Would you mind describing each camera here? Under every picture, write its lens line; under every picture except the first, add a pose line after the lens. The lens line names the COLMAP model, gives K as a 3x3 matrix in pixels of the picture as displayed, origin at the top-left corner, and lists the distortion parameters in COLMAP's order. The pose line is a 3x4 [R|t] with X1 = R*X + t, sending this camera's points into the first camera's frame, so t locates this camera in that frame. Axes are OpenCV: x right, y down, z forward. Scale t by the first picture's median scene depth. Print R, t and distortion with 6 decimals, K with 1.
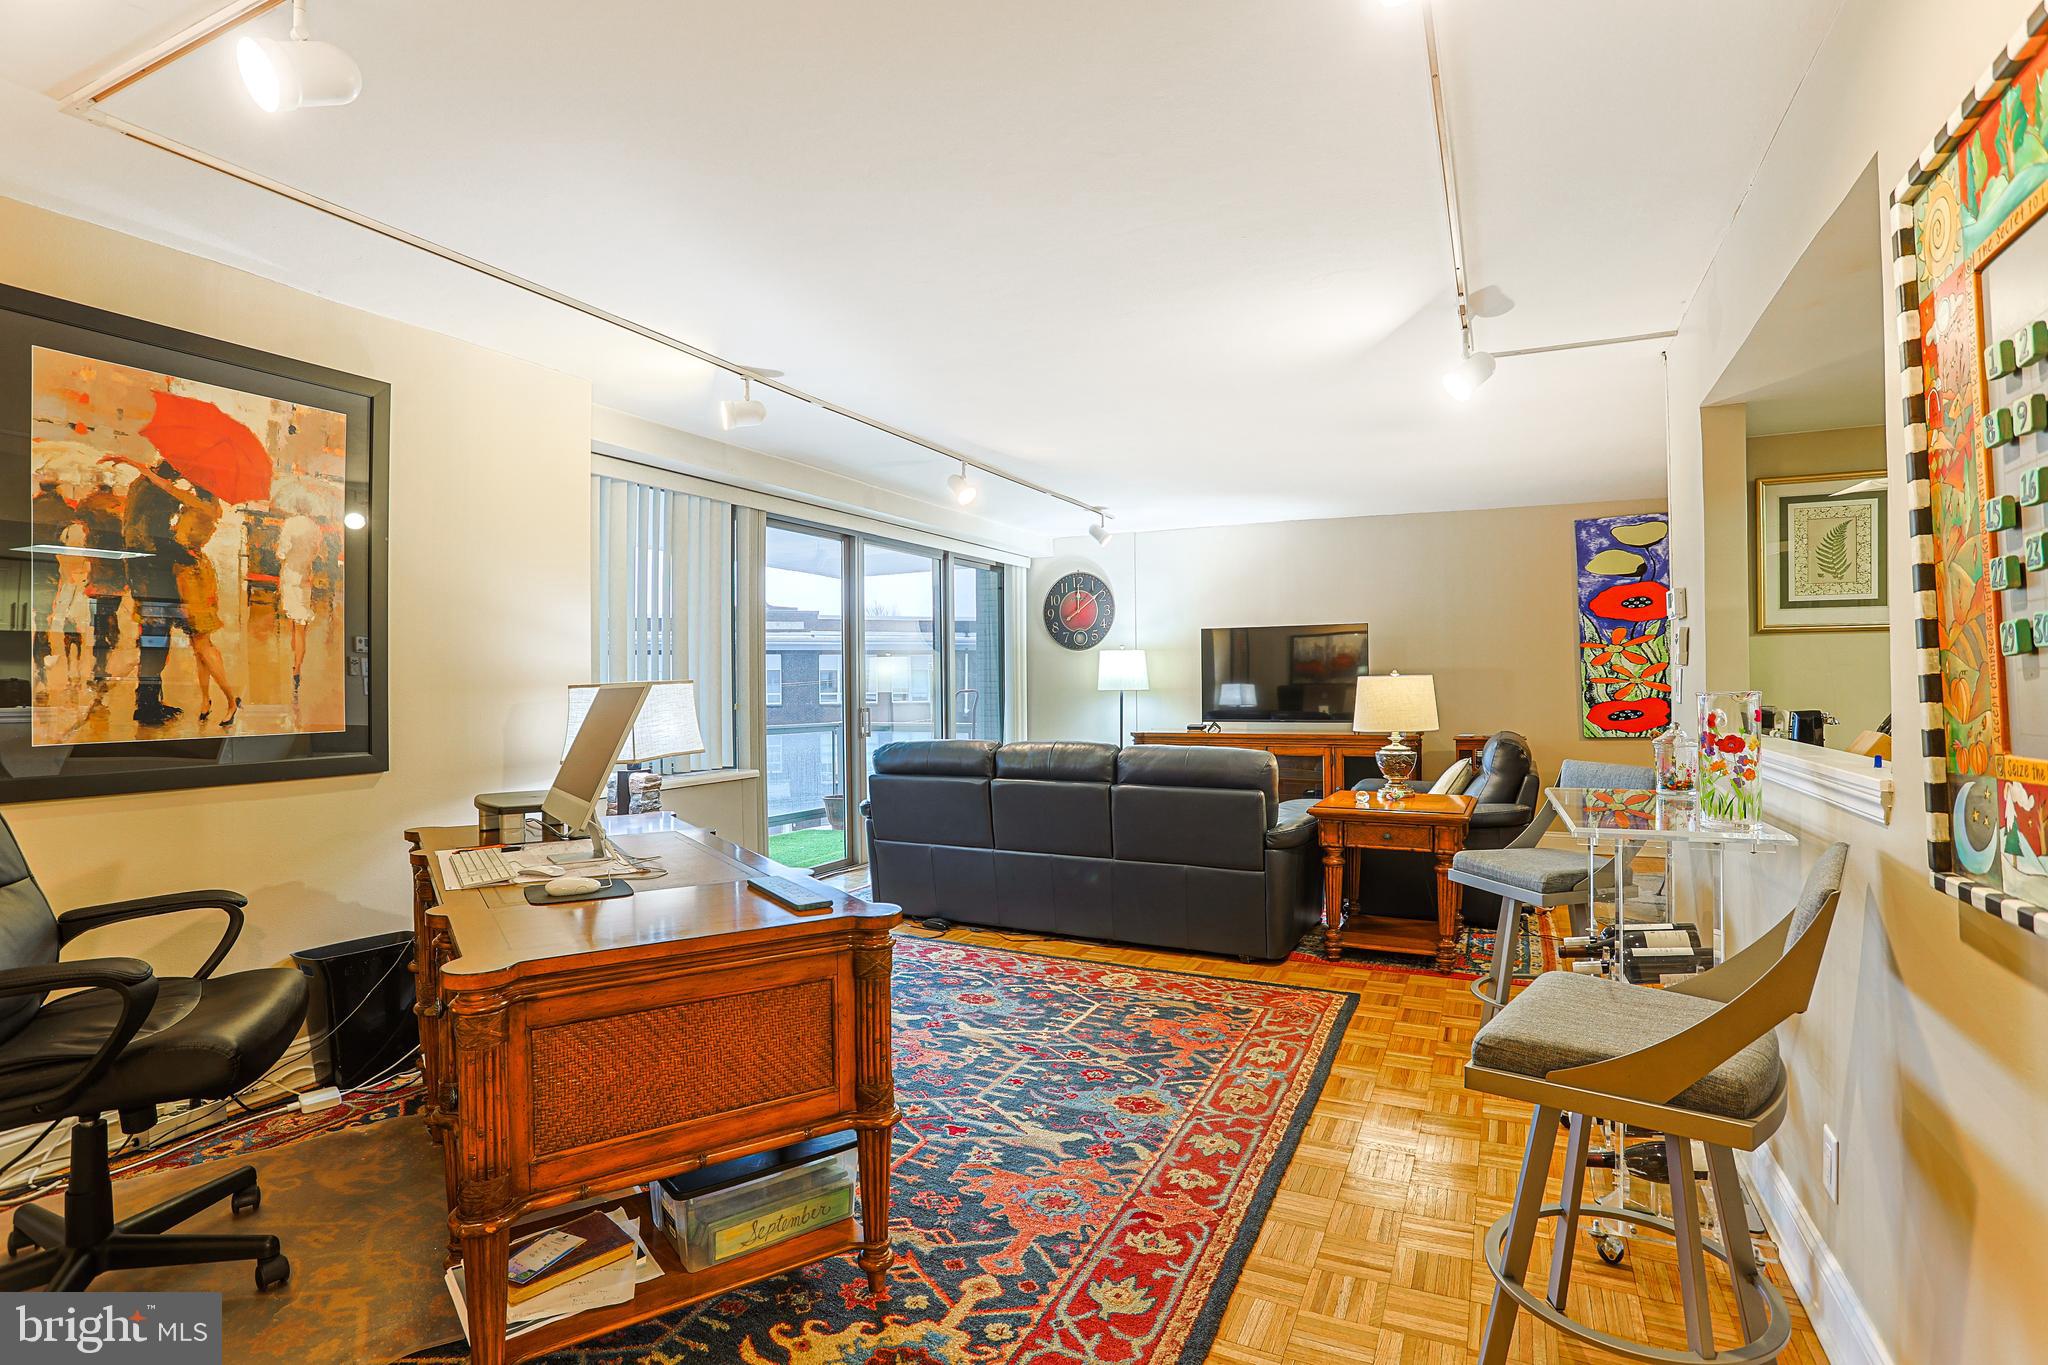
lens RADIAL K [[992.7, 0, 1026.5], [0, 992.7, 676.8], [0, 0, 1]] dist [-0.074364, 0.029811]
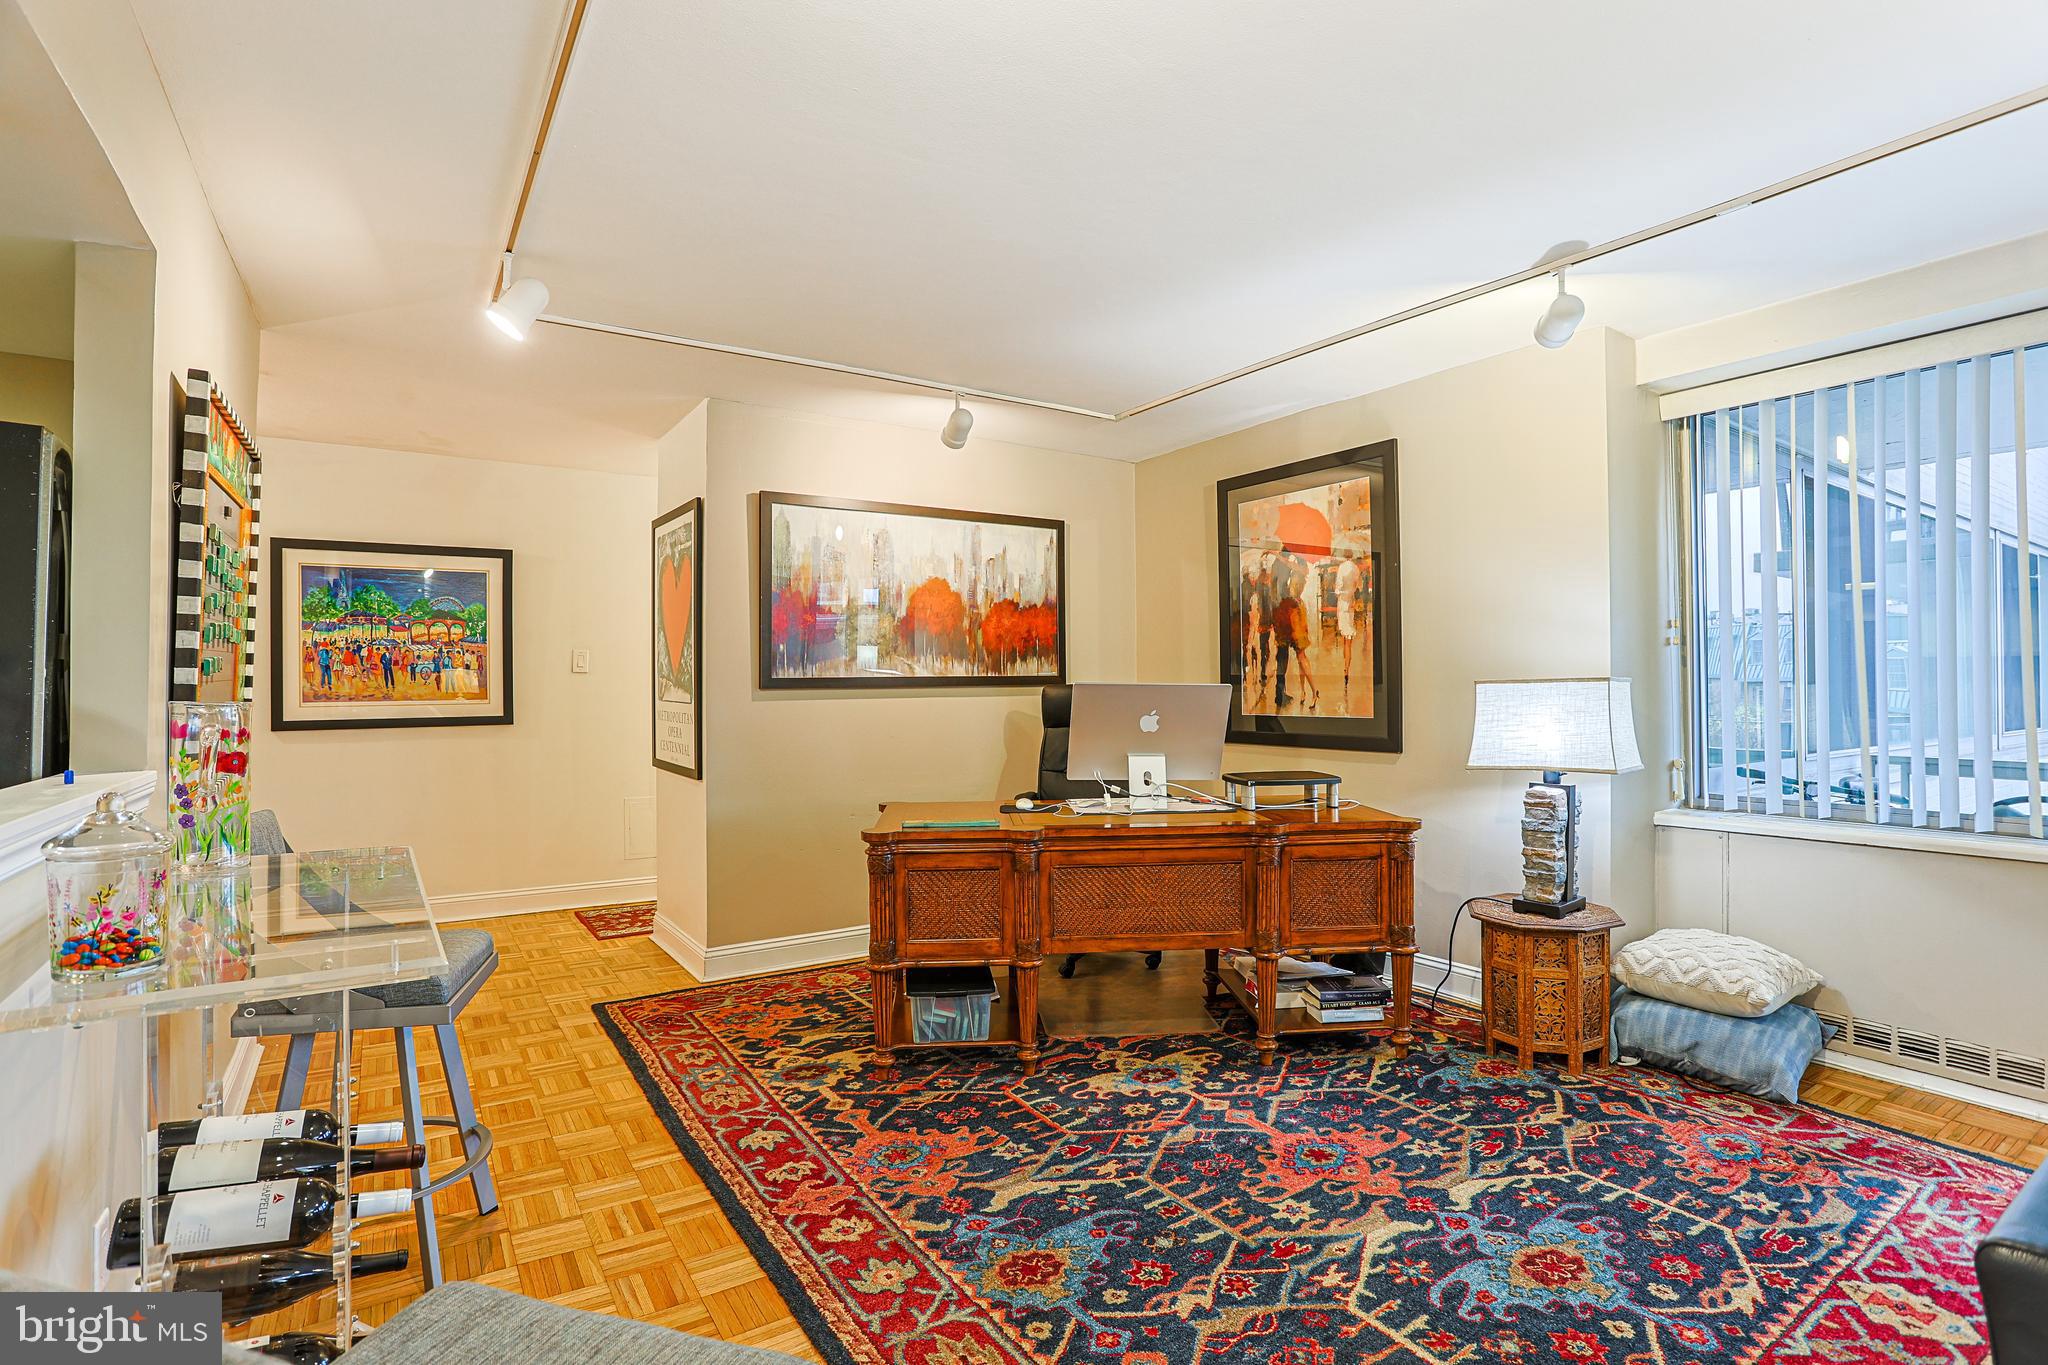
lens RADIAL K [[992.7, 0, 1026.5], [0, 992.7, 676.8], [0, 0, 1]] dist [-0.074364, 0.029811]
pose [[-0.510641, -0.001913, -0.859792, 0.683207], [0.009155, 0.999929, -0.007663, 0.006669], [0.859745, -0.011785, -0.510587, 1.279571]]
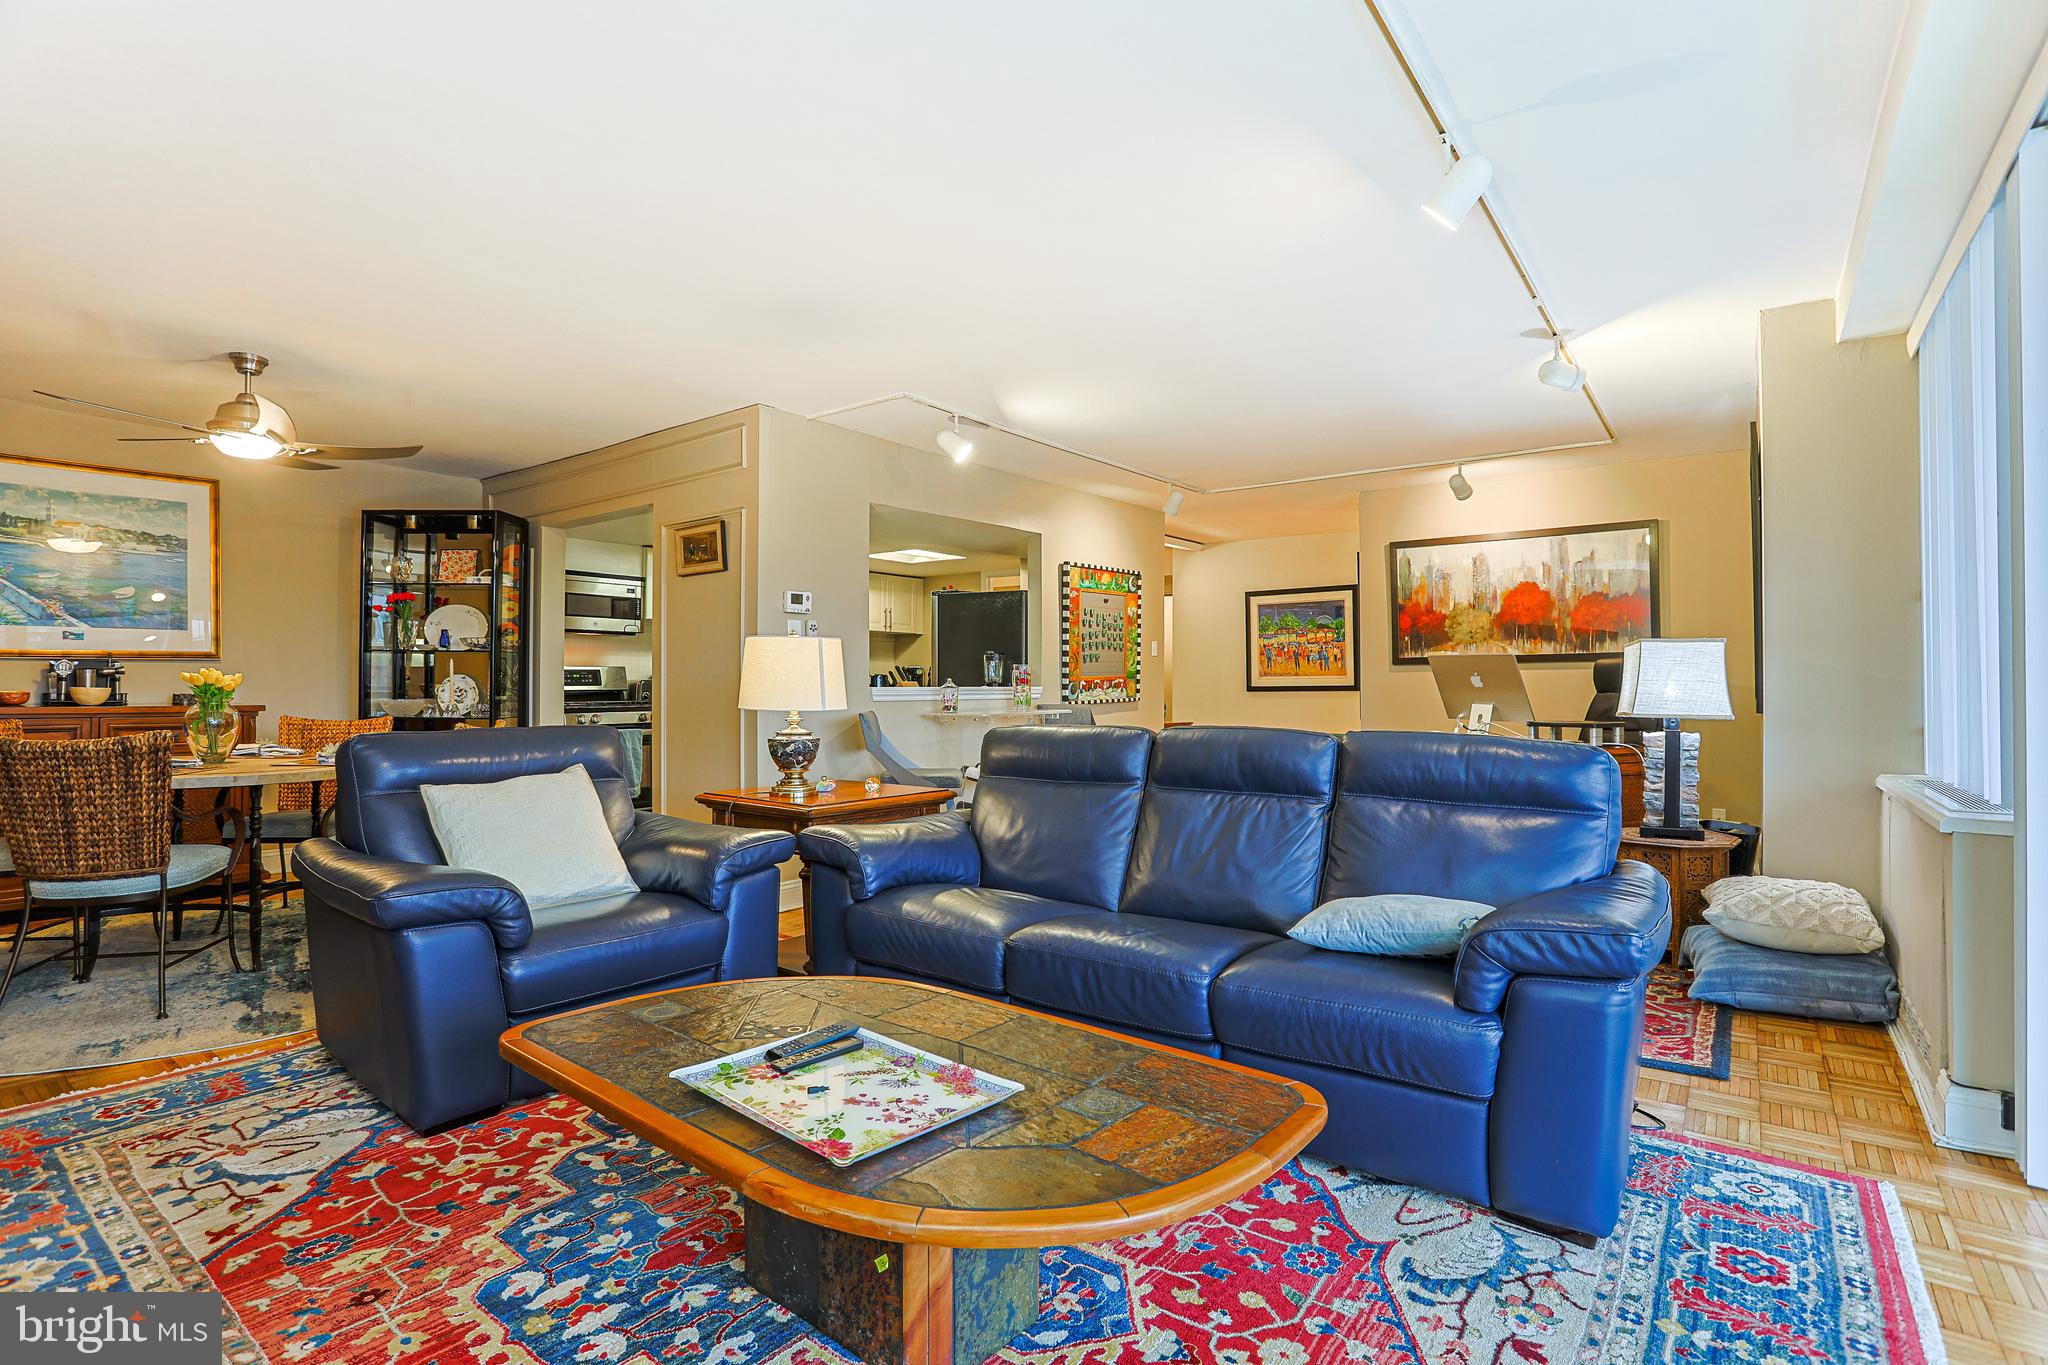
lens RADIAL K [[995.2, 0, 1015.2], [0, 995.2, 679.5], [0, 0, 1]] dist [-0.056212, 0.023318]
pose [[-0.979993, 0.006635, 0.198920, 0.084333], [0.004670, 0.999936, -0.010348, 0.060932], [-0.198976, -0.009212, -0.979961, 2.593755]]
